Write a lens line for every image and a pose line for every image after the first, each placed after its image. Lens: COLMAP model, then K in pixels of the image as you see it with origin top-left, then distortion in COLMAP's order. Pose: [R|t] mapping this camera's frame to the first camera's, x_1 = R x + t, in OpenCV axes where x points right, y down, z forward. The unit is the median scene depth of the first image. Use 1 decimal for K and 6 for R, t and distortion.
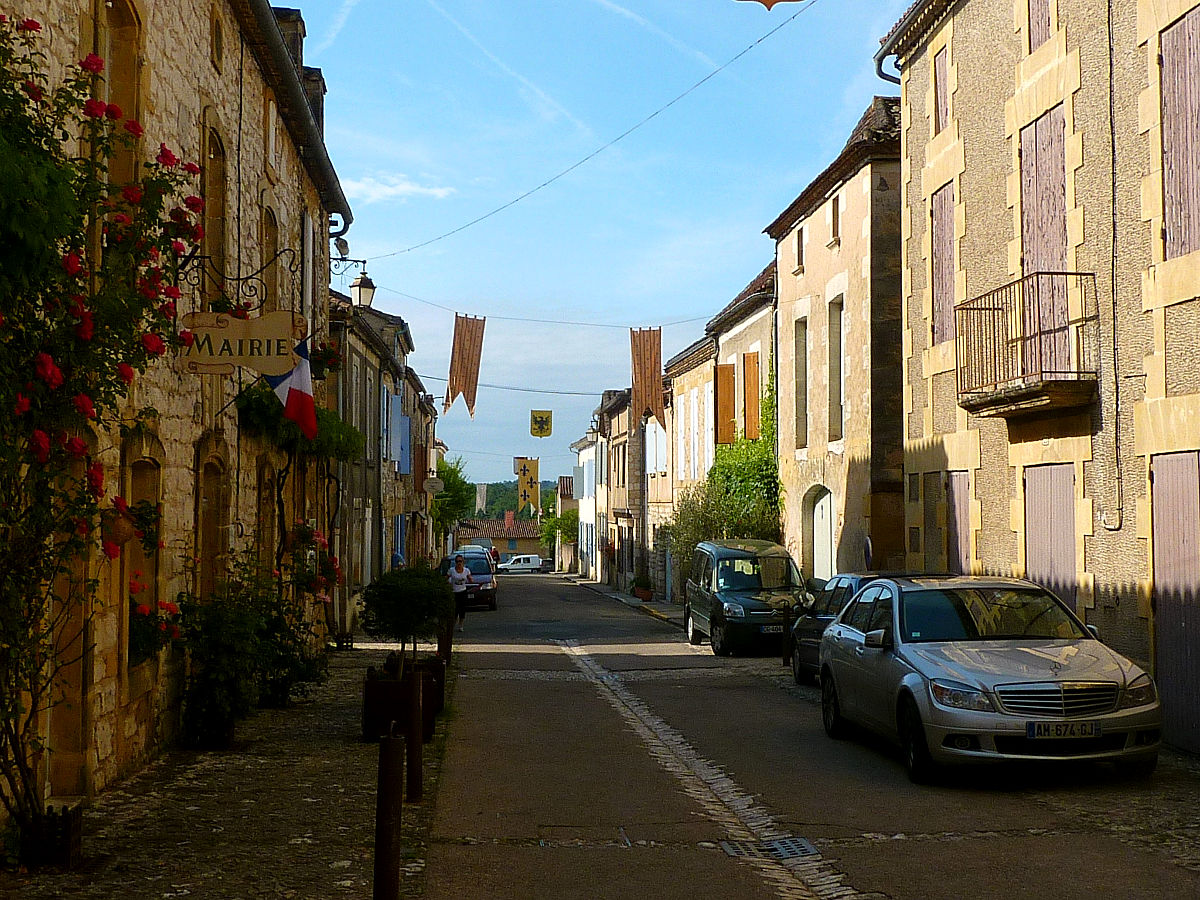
lens RADIAL K [[1671.4, 0, 600.0], [0, 1671.4, 450.0], [0, 0, 1]] dist [-0.000415, 0.002566]
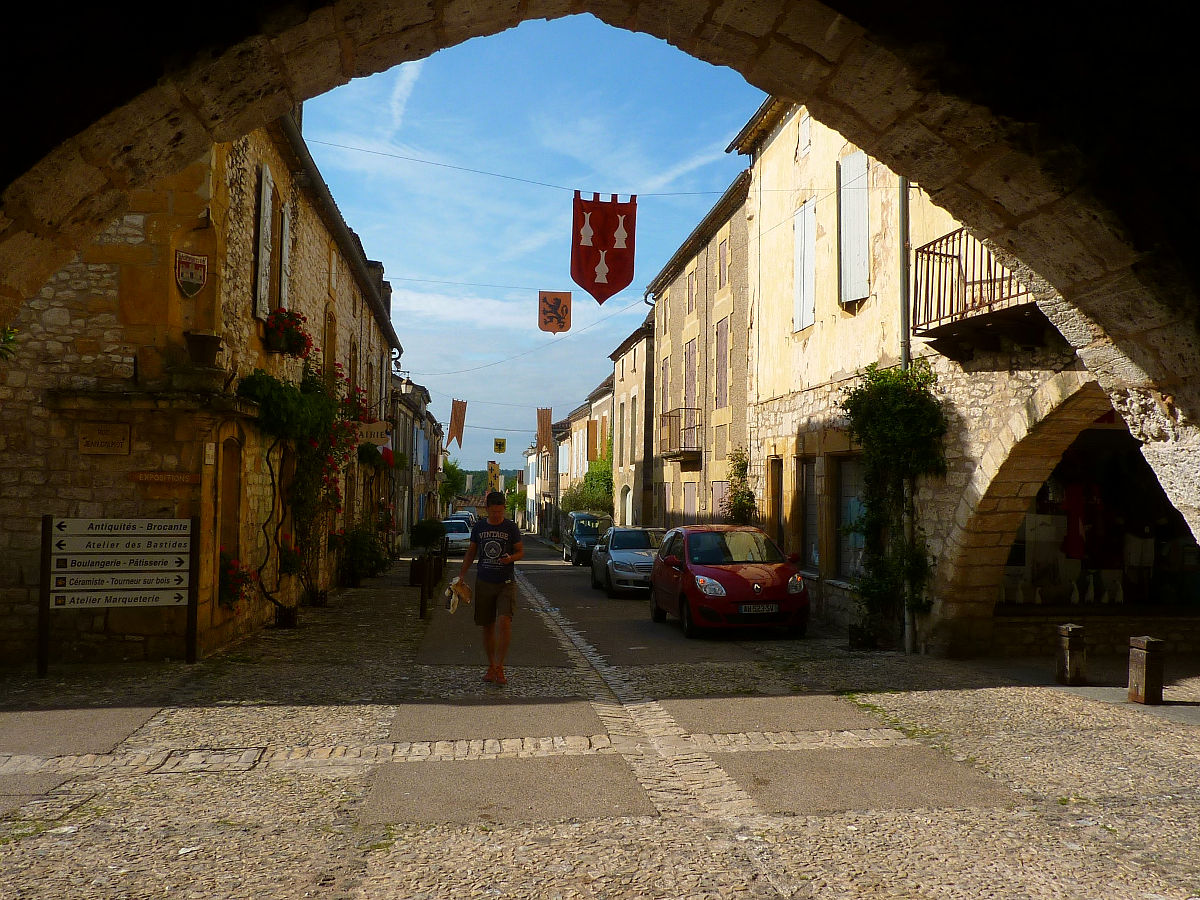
lens RADIAL K [[1168.9, 0, 600.0], [0, 1168.9, 450.0], [0, 0, 1]] dist [0.001953, 0.001531]
pose [[0.999193, 0.019432, 0.035141, 0.043857], [-0.019552, 0.999804, 0.003075, -0.025029], [-0.035074, -0.003760, 0.999378, -0.427678]]
